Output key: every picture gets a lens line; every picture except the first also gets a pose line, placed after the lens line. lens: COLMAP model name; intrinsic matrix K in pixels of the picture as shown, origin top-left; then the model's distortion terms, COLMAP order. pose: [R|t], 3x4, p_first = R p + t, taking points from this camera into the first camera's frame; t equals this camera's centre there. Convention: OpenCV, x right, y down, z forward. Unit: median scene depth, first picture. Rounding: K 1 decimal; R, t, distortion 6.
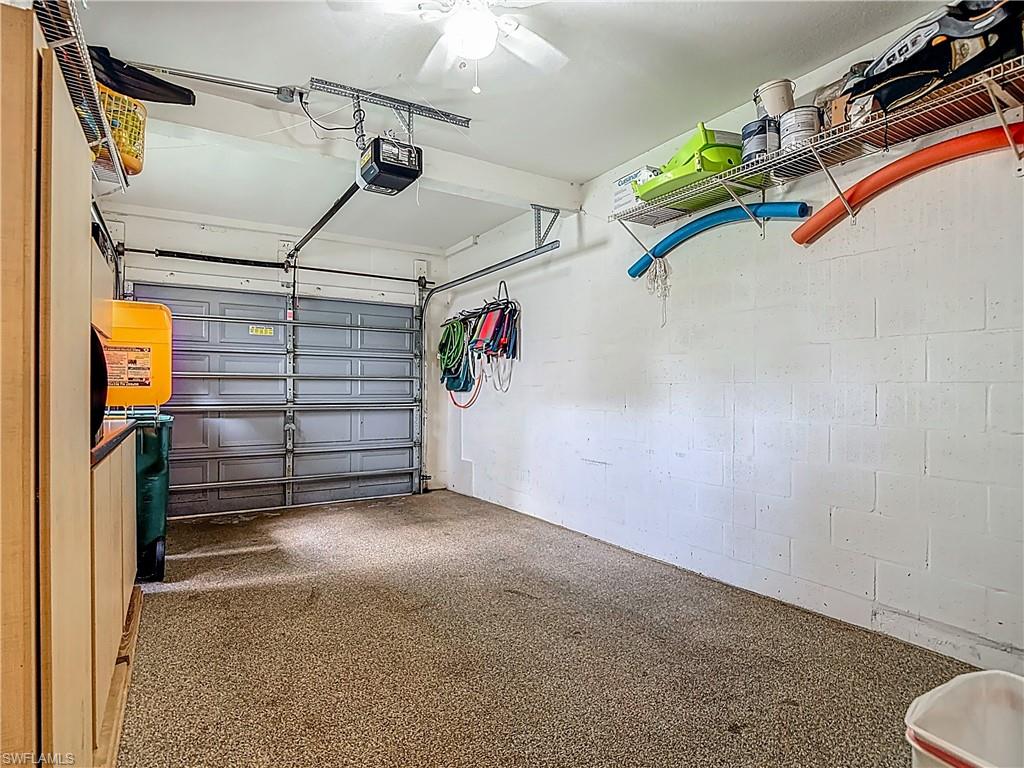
lens RADIAL K [[538.9, 0, 506.6], [0, 538.9, 394.3], [0, 0, 1]] dist [0.001511, -0.021382]
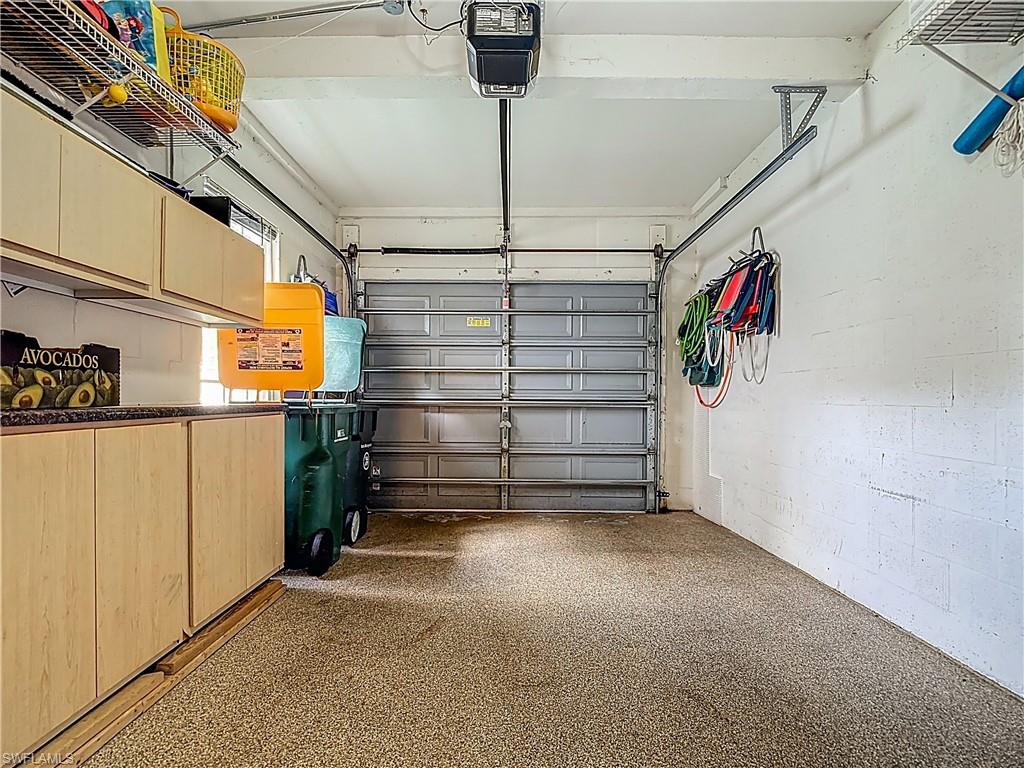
lens RADIAL K [[539.0, 0, 507.6], [0, 539.0, 398.8], [0, 0, 1]] dist [0.029087, -0.057891]
pose [[0.849188, 0.003596, -0.528078, 0.088166], [-0.008819, 0.999934, -0.007372, 0.023030], [0.528016, 0.010918, 0.849164, 0.215064]]
